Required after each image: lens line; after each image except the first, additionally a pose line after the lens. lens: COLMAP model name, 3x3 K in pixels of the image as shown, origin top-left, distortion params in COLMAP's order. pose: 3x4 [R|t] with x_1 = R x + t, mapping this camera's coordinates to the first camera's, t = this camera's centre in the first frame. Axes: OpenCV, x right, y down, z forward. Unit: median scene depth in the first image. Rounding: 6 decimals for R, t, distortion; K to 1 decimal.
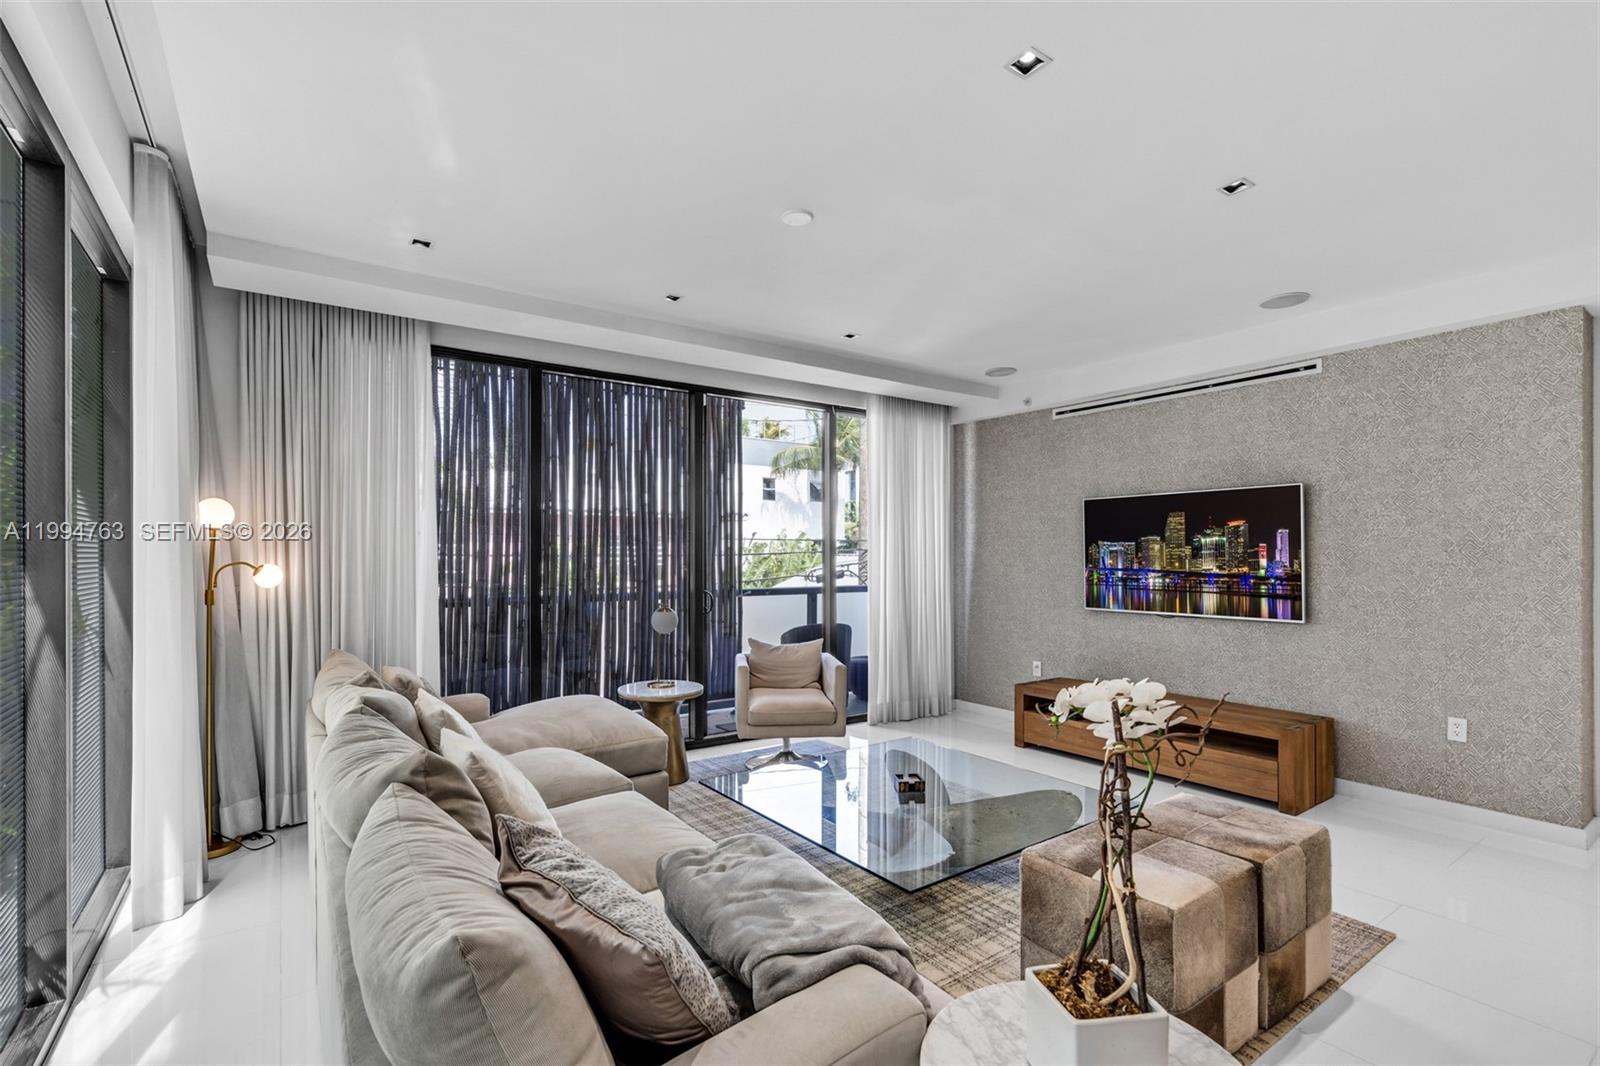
lens RADIAL K [[727.7, 0, 798.2], [0, 727.7, 553.9], [0, 0, 1]] dist [-0.000684, 0.000240]
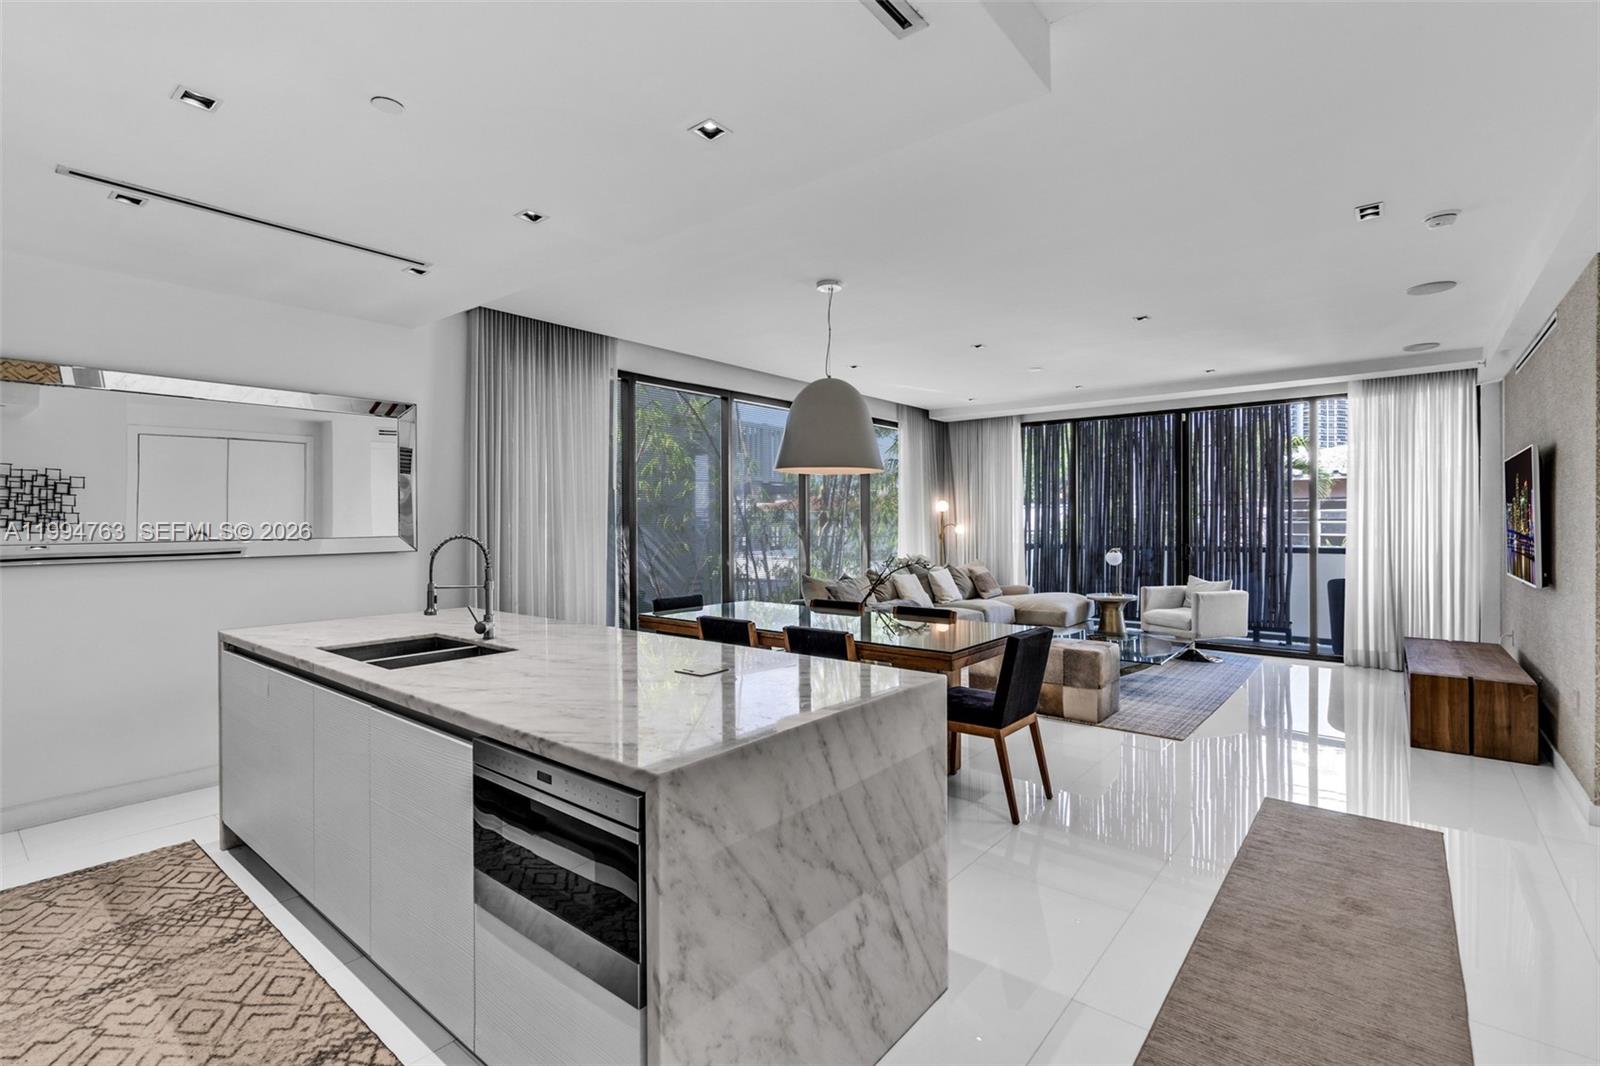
lens RADIAL K [[732.8, 0, 803.0], [0, 732.8, 526.2], [0, 0, 1]] dist [-0.000665, 0.000362]
pose [[0.273567, 0.001246, -0.961852, 1.232603], [0.005735, 0.999979, 0.002926, 0.006532], [0.961836, -0.006317, 0.273554, -0.191429]]
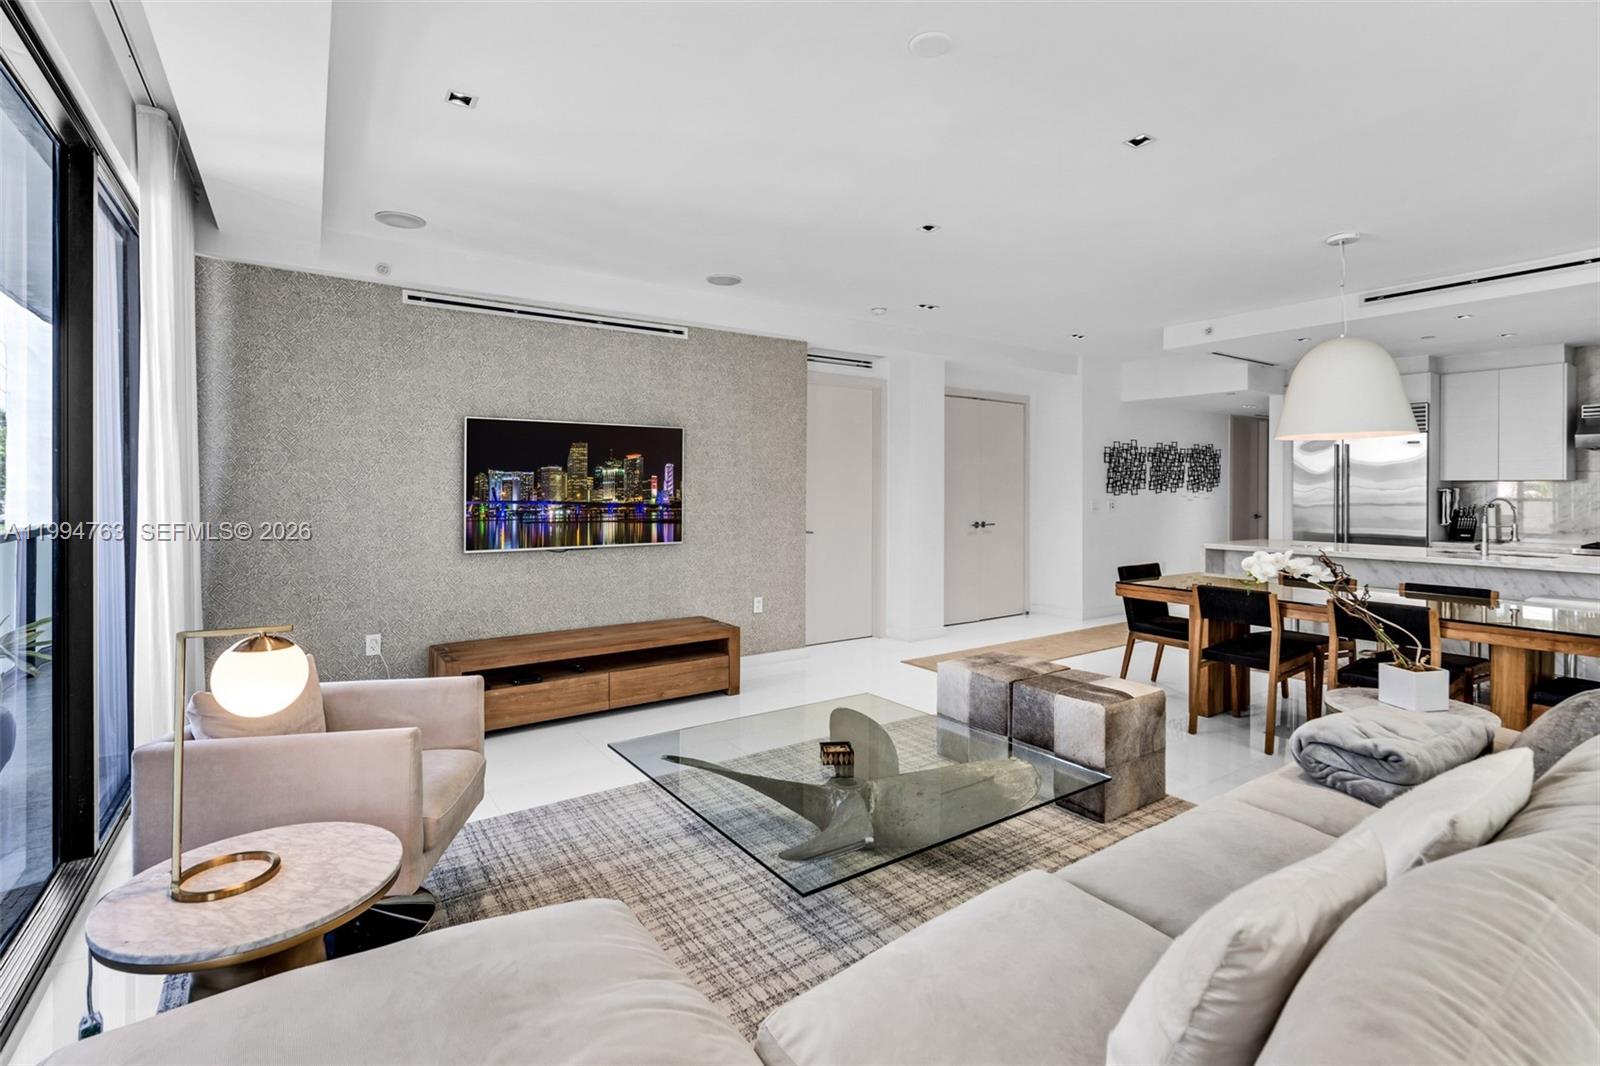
lens RADIAL K [[741.2, 0, 814.6], [0, 741.2, 491.9], [0, 0, 1]] dist [0.001774, 0.000392]
pose [[0.010282, -0.009214, 0.999905, -0.496541], [-0.005081, 0.999944, 0.009267, -0.000991], [-0.999934, -0.005176, 0.010235, 0.693948]]
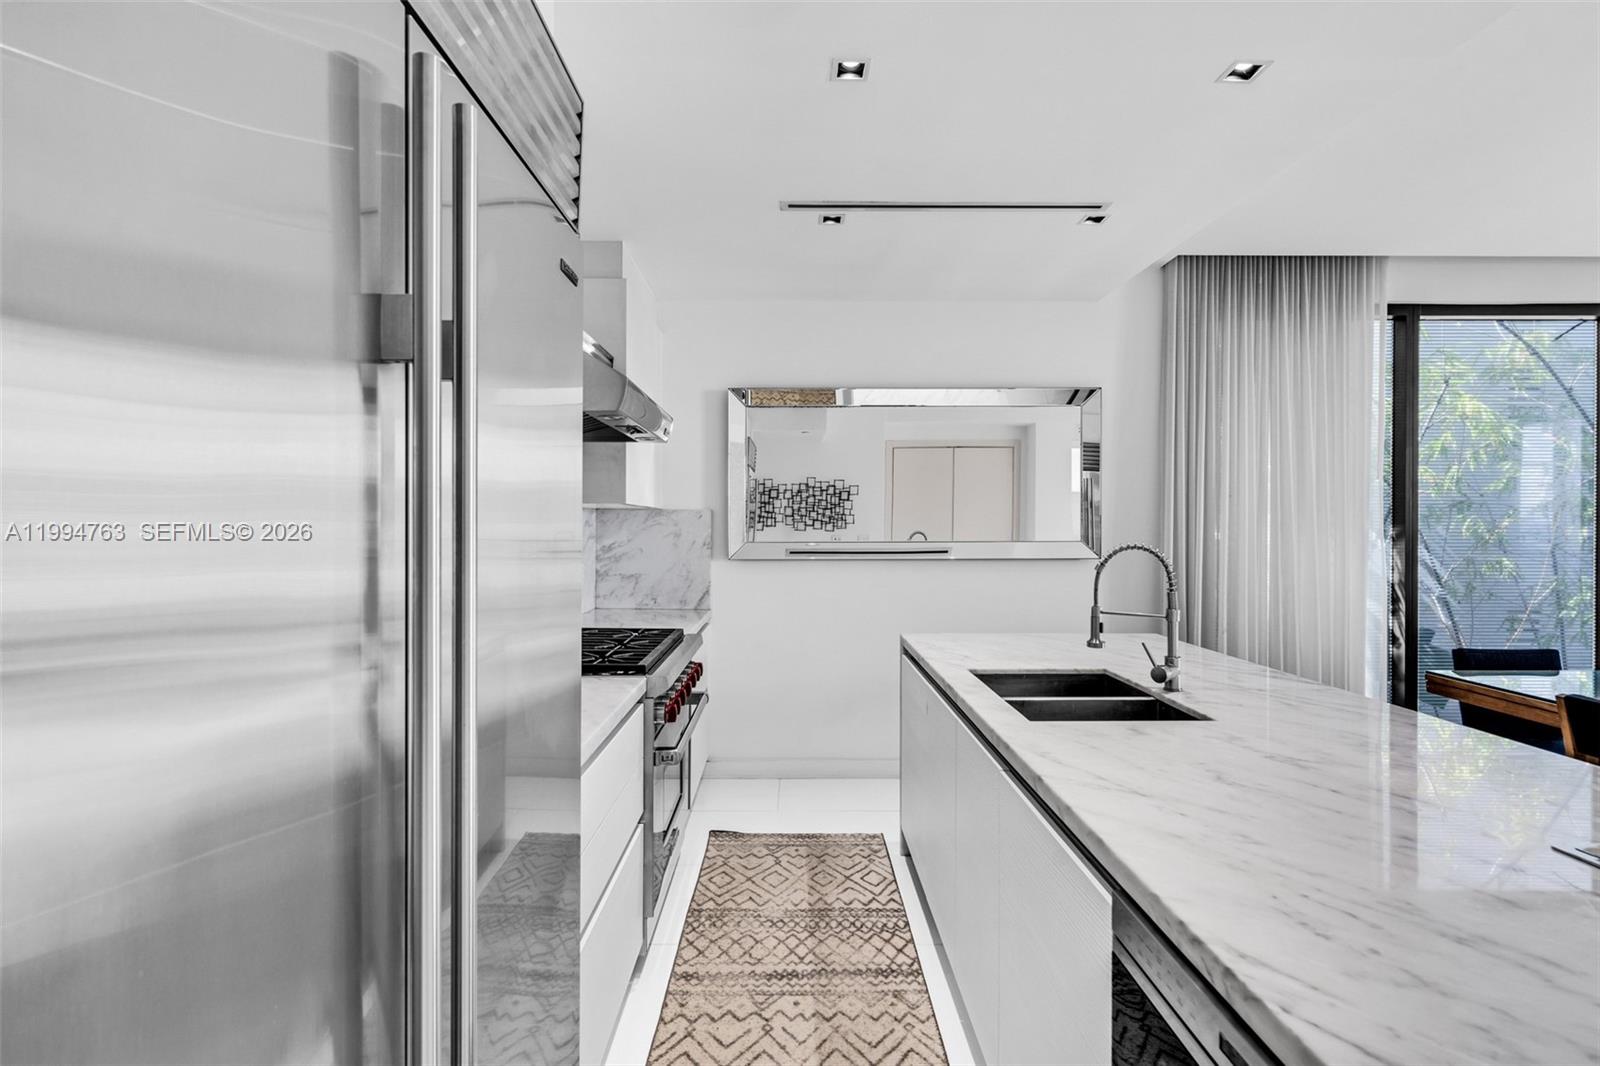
lens RADIAL K [[769.2, 0, 799.4], [0, 769.2, 526.2], [0, 0, 1]] dist [-0.000554, 0.000454]
pose [[-0.575463, -0.001593, -0.817827, 0.872697], [-0.003265, 0.999995, 0.000350, -0.000381], [0.817822, 0.002872, -0.575465, -0.199875]]
